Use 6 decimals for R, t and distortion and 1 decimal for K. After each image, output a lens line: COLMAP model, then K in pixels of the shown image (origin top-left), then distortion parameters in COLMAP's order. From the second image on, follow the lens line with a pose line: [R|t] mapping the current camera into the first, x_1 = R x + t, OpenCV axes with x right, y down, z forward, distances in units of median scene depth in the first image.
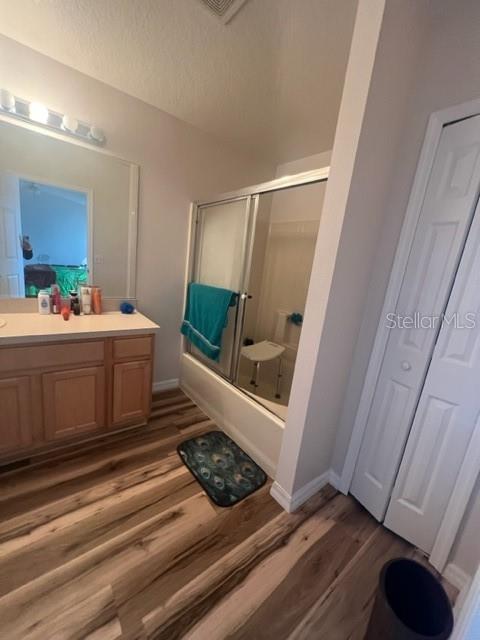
lens RADIAL K [[257.8, 0, 239.6], [0, 257.8, 321.0], [0, 0, 1]] dist [0.002107, 0.000489]
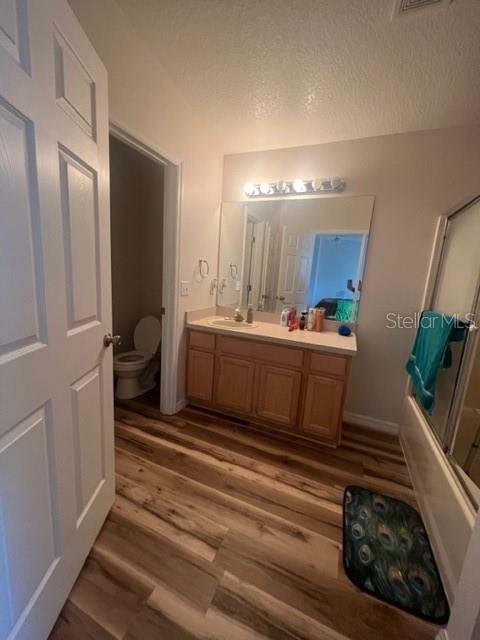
lens RADIAL K [[257.8, 0, 242.5], [0, 257.8, 321.1], [0, 0, 1]] dist [0.002107, 0.000489]
pose [[0.480251, 0.072099, -0.874163, 0.340090], [-0.199168, 0.979547, -0.028629, 0.031013], [0.854220, 0.187855, 0.484788, 0.157458]]
